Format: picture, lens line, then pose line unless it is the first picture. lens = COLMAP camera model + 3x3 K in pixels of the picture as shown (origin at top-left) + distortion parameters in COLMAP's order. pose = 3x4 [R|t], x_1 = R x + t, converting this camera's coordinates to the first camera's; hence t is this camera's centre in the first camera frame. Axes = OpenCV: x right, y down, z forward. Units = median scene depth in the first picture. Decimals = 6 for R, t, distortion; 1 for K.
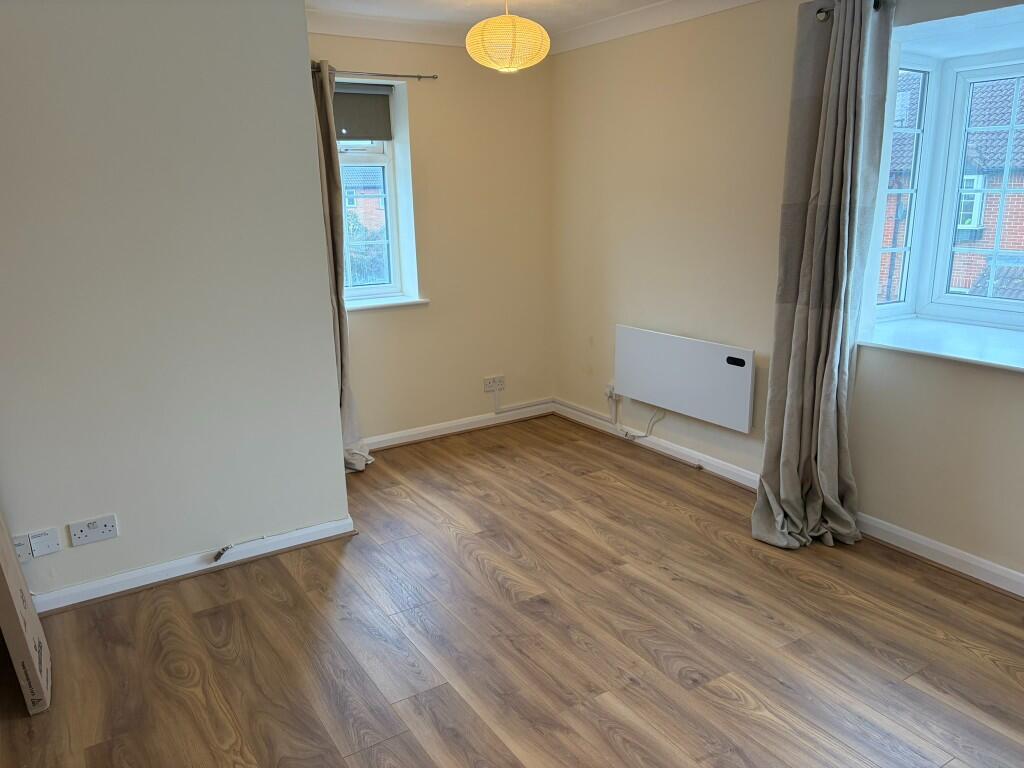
lens RADIAL K [[775.6, 0, 512.0], [0, 775.6, 384.0], [0, 0, 1]] dist [0.085812, -0.079300]
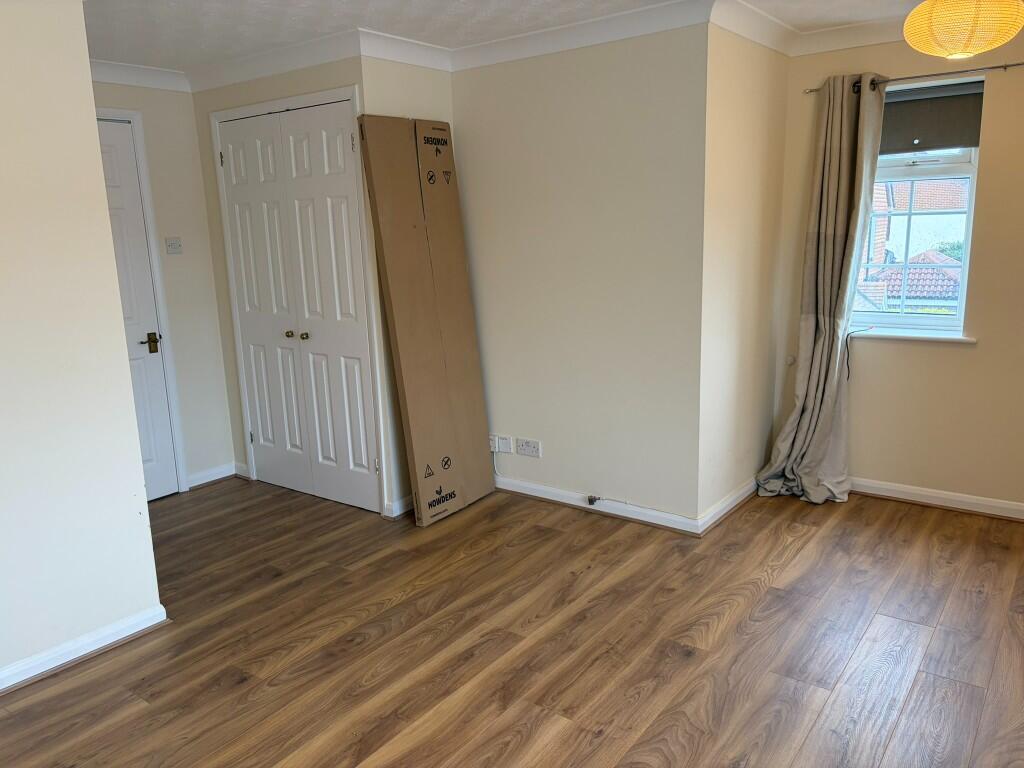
lens RADIAL K [[775.6, 0, 512.0], [0, 775.6, 384.0], [0, 0, 1]] dist [0.085812, -0.079300]
pose [[0.363964, 0.199215, -0.909859, 0.676647], [-0.211999, 0.968937, 0.127346, -0.095583], [0.906966, 0.146540, 0.394891, 0.355928]]
